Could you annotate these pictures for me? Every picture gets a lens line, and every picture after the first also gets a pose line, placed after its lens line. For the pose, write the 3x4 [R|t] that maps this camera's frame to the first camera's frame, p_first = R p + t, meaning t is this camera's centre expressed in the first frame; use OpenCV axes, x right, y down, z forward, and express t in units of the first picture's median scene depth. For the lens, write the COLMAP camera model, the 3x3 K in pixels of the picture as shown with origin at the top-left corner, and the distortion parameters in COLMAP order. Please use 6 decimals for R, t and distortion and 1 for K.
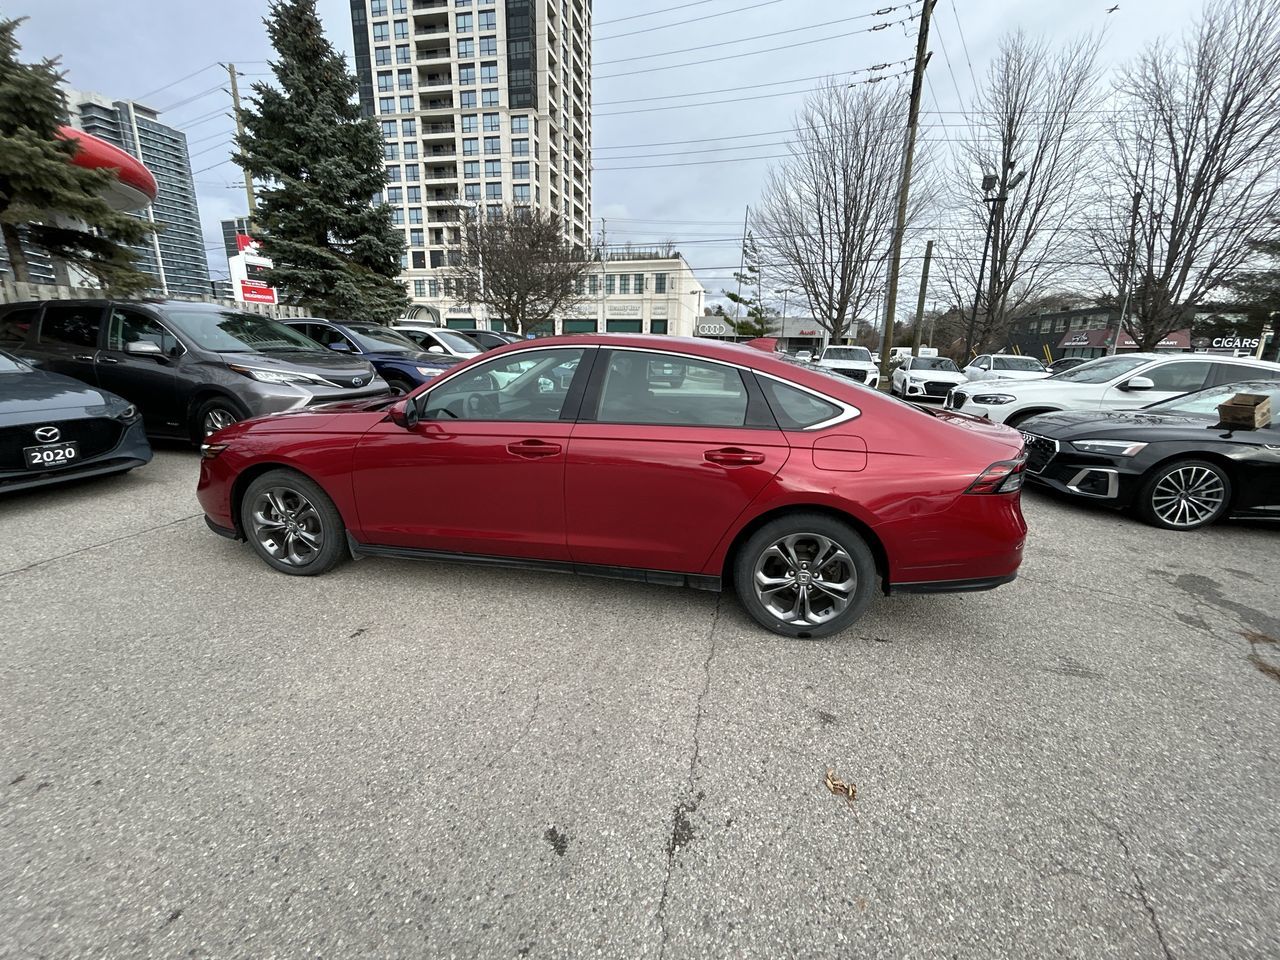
lens RADIAL K [[515.5, 0, 637.5], [0, 515.5, 477.8], [0, 0, 1]] dist [-0.001586, 0.000455]
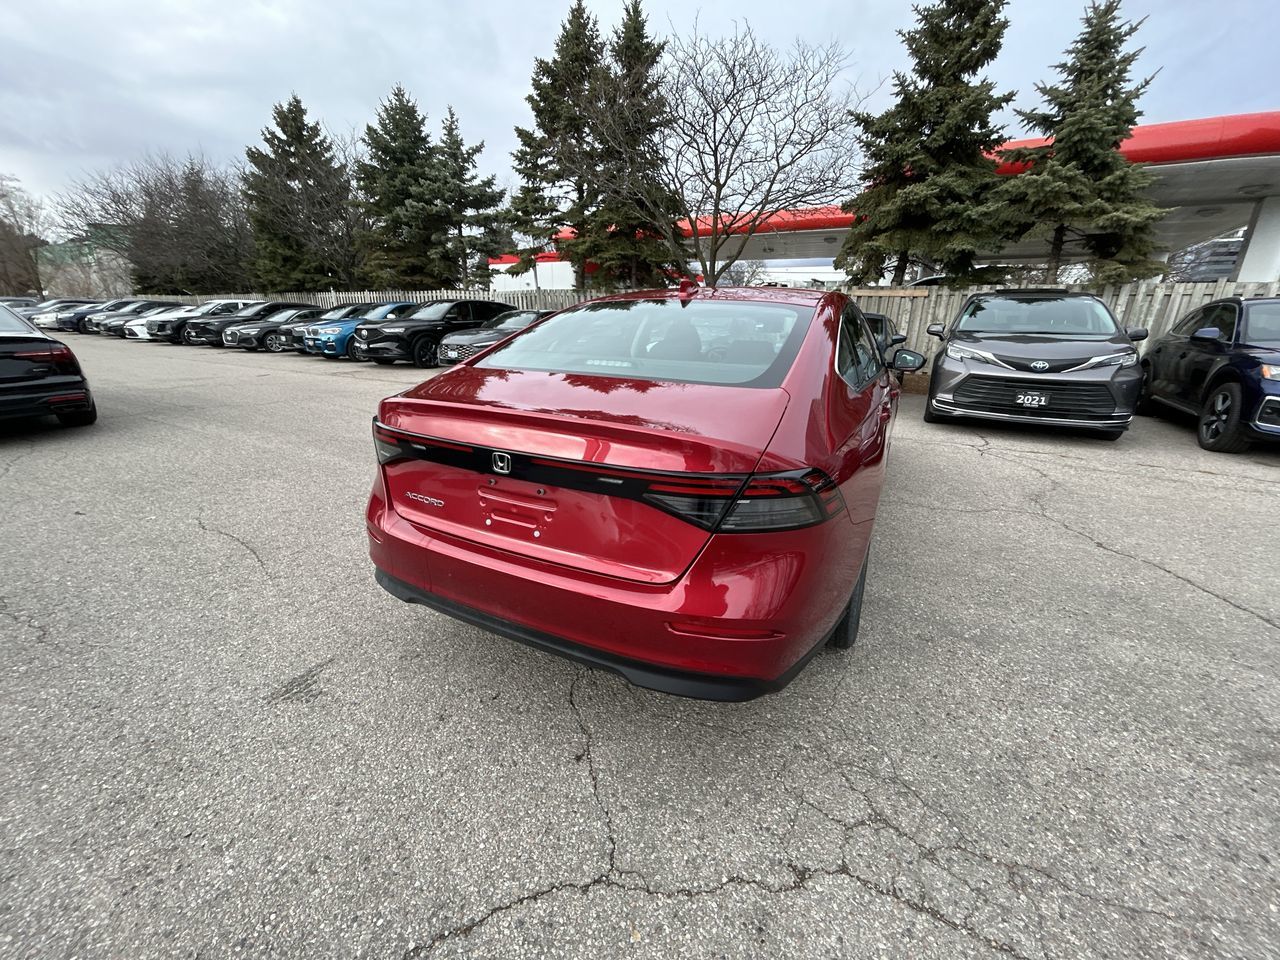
lens RADIAL K [[515.5, 0, 637.5], [0, 515.5, 477.8], [0, 0, 1]] dist [-0.001586, 0.000455]
pose [[-0.288923, 0.253413, -0.923204, 0.206271], [-0.266725, 0.904840, 0.331846, -0.047132], [0.919446, 0.342120, -0.193838, 0.232246]]
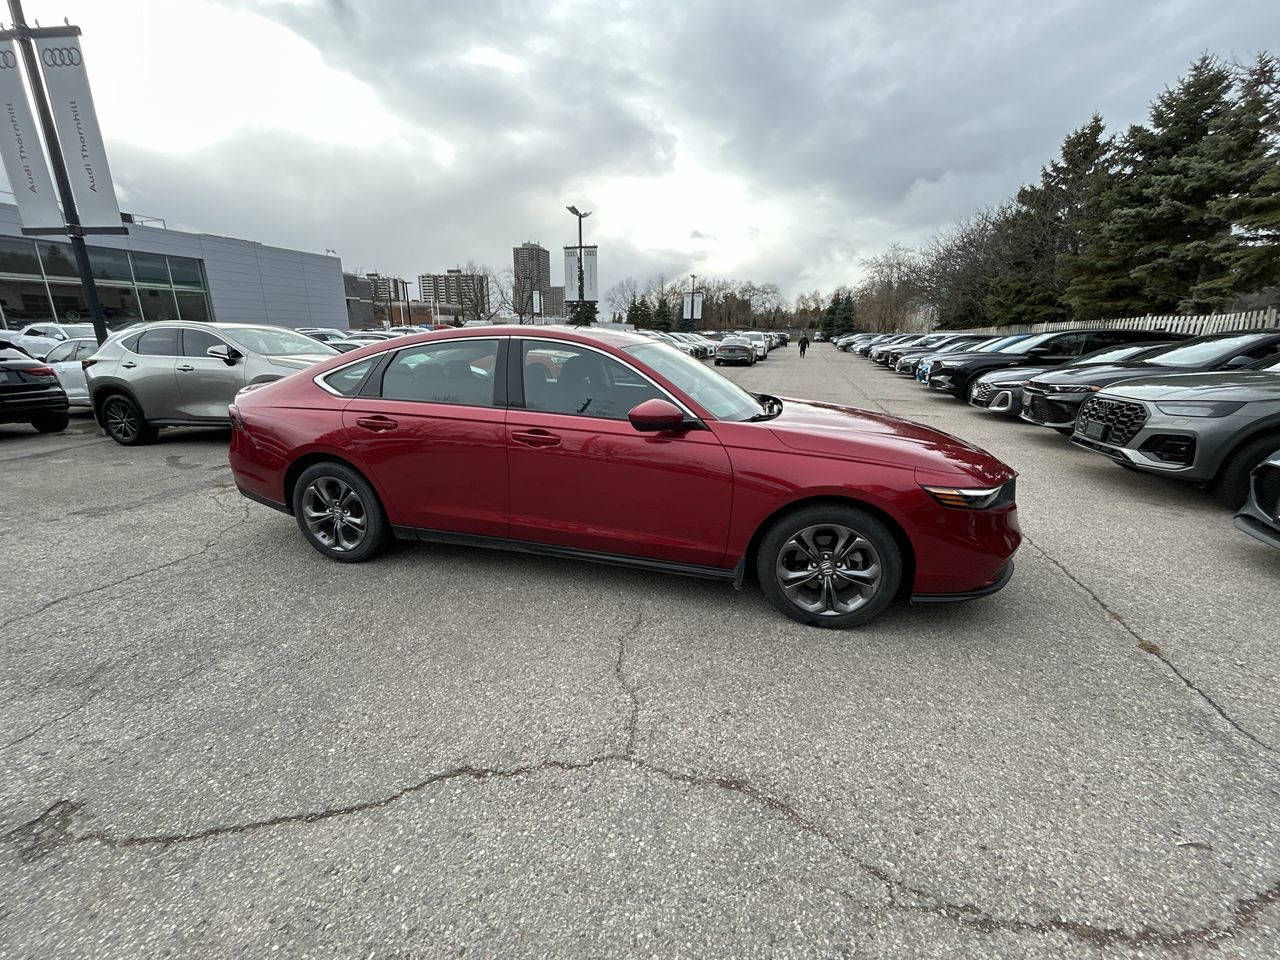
lens RADIAL K [[514.1, 0, 637.9], [0, 514.1, 481.8], [0, 0, 1]] dist [-0.000794, -0.000584]
pose [[-0.996398, -0.060591, 0.059334, -0.056753], [-0.021917, 0.859871, 0.510041, -0.112168], [-0.081924, 0.506904, -0.858101, 0.423259]]
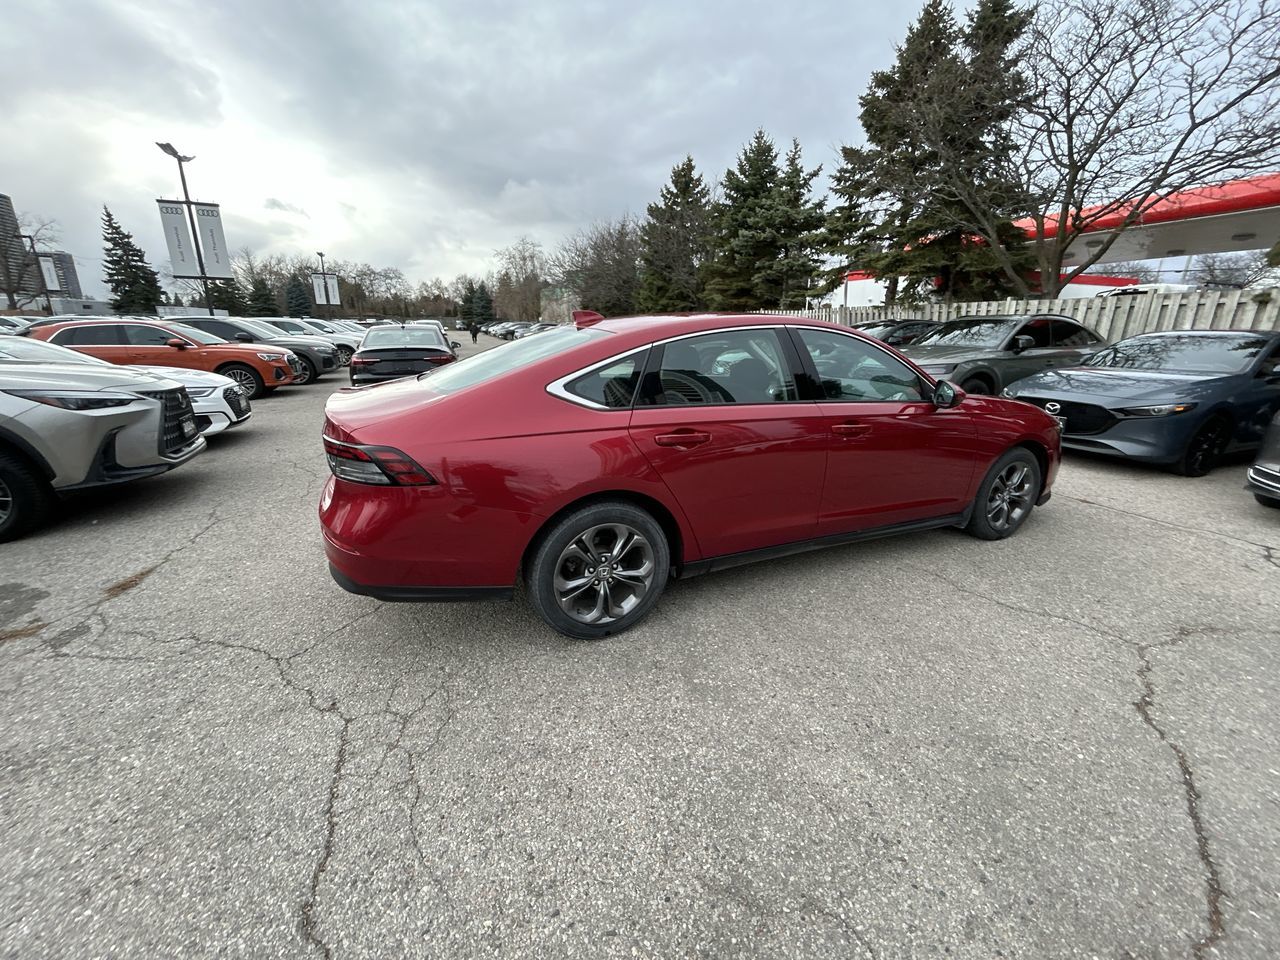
lens RADIAL K [[515.5, 0, 637.5], [0, 515.5, 477.8], [0, 0, 1]] dist [-0.001586, 0.000455]
pose [[-0.823238, 0.121518, -0.554537, 0.141254], [-0.176987, 0.873198, 0.454094, -0.087444], [0.539402, 0.471974, -0.697343, 0.360517]]
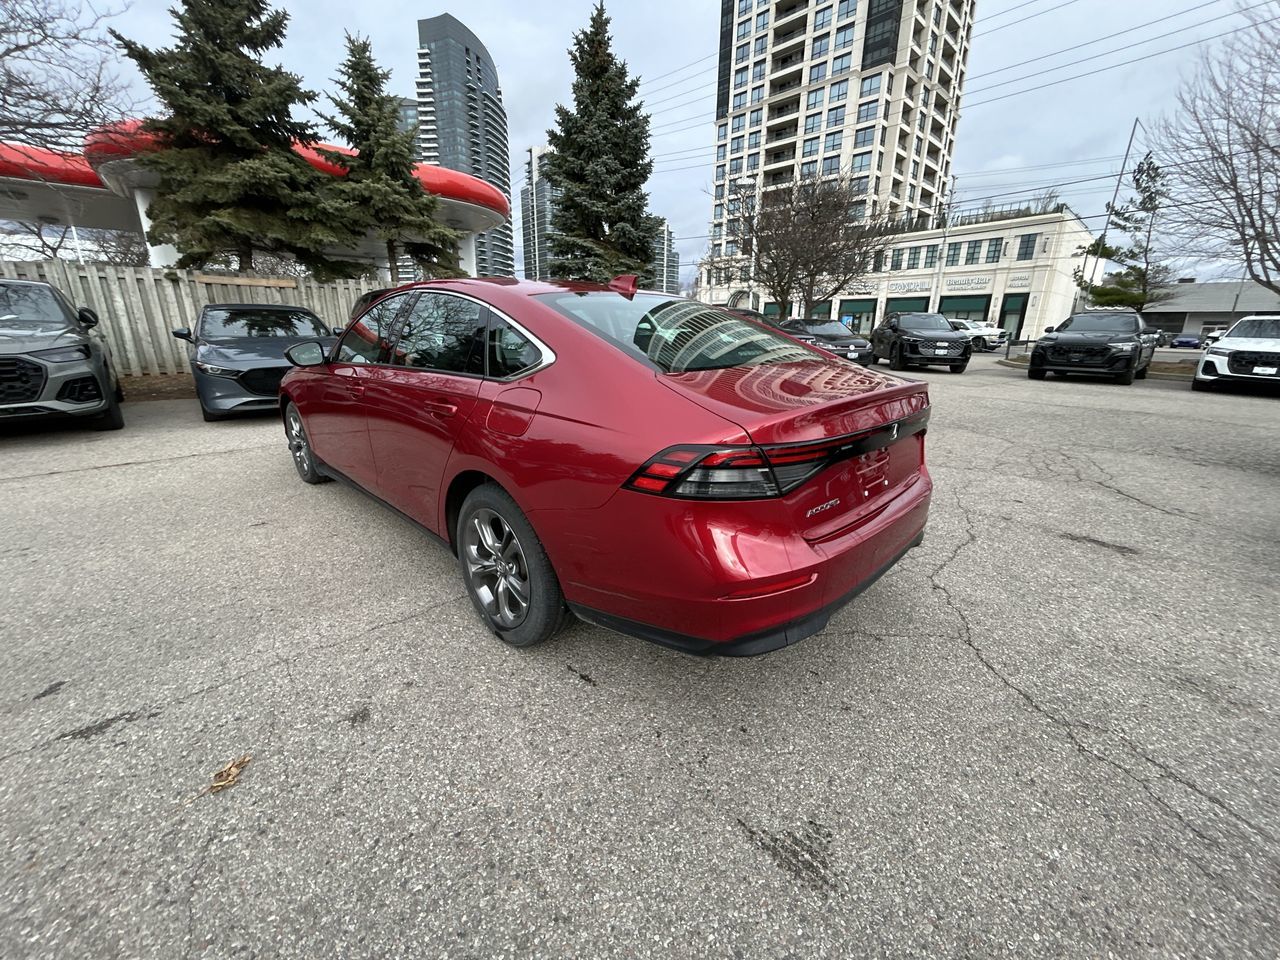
lens RADIAL K [[513.9, 0, 637.1], [0, 513.9, 478.8], [0, 0, 1]] dist [0.000814, 0.000419]
pose [[0.825056, 0.147475, -0.545466, 0.145460], [-0.131429, 0.988950, 0.068582, -0.003691], [0.549553, 0.015106, 0.835322, 0.070215]]
